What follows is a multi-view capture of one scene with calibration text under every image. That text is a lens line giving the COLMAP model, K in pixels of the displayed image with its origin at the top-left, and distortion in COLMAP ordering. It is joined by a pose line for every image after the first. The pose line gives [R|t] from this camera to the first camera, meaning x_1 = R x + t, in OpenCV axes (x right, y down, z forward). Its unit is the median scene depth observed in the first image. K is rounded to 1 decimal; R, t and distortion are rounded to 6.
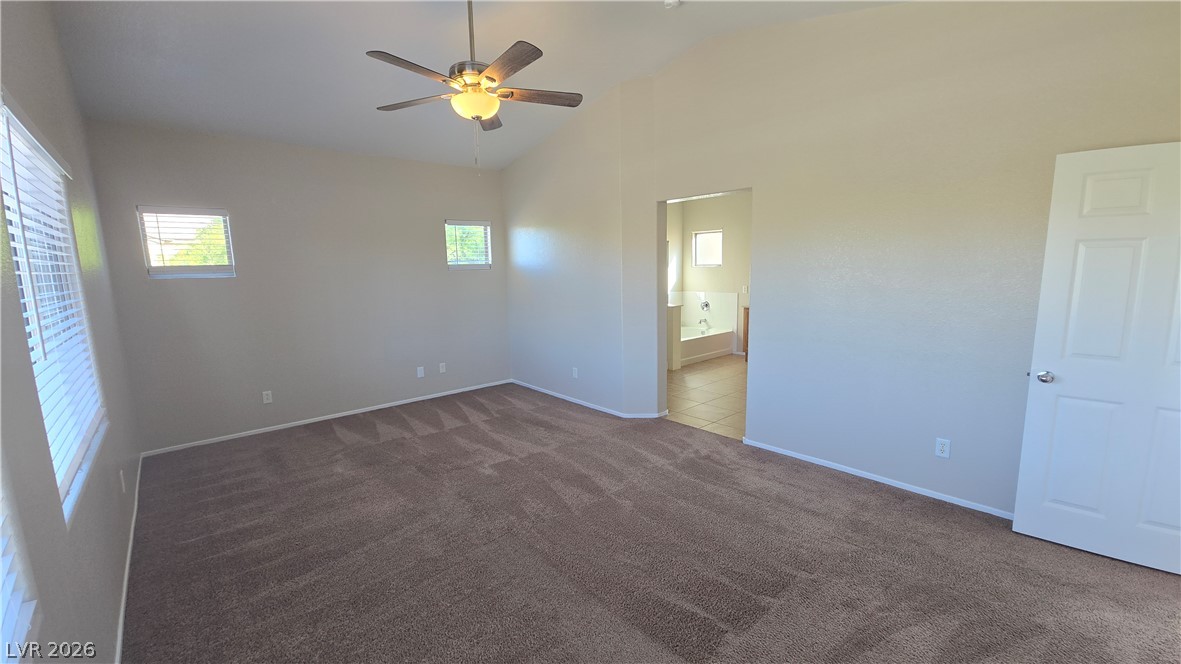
lens RADIAL K [[481.4, 0, 590.9], [0, 481.4, 336.0], [0, 0, 1]] dist [-0.001426, -0.000182]
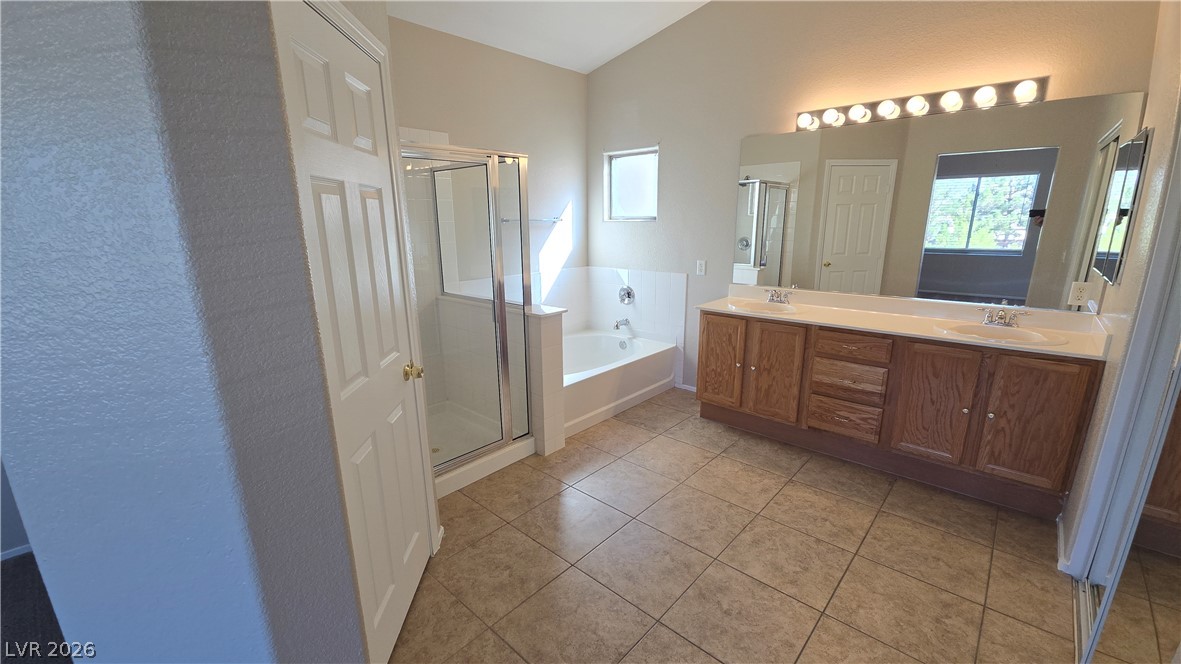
lens RADIAL K [[481.4, 0, 589.5], [0, 481.4, 334.9], [0, 0, 1]] dist [-0.001426, -0.000182]
pose [[0.993337, -0.011325, 0.114686, 0.135808], [0.001767, 0.996539, 0.083108, -0.063831], [-0.115231, -0.082351, 0.989919, 0.475447]]
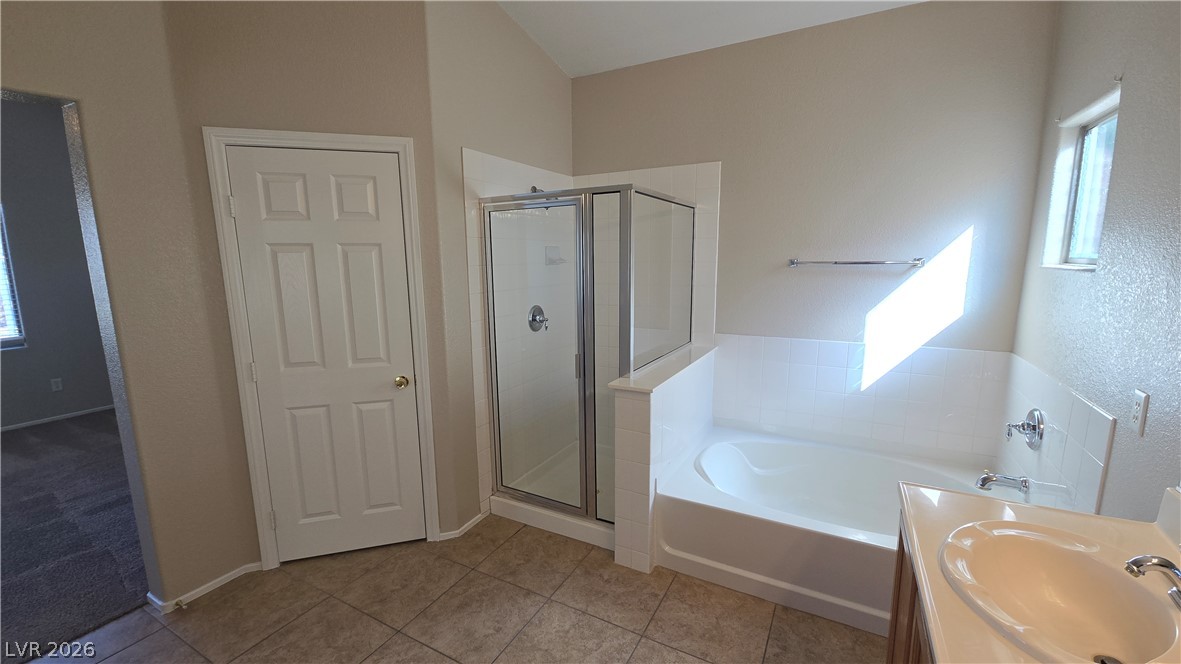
lens RADIAL K [[481.4, 0, 585.8], [0, 481.4, 328.2], [0, 0, 1]] dist [-0.001426, -0.000182]
pose [[0.335487, 0.160500, -0.928272, 0.381973], [-0.139933, 0.982938, 0.119378, -0.110335], [0.931594, 0.089846, 0.352222, 0.706400]]
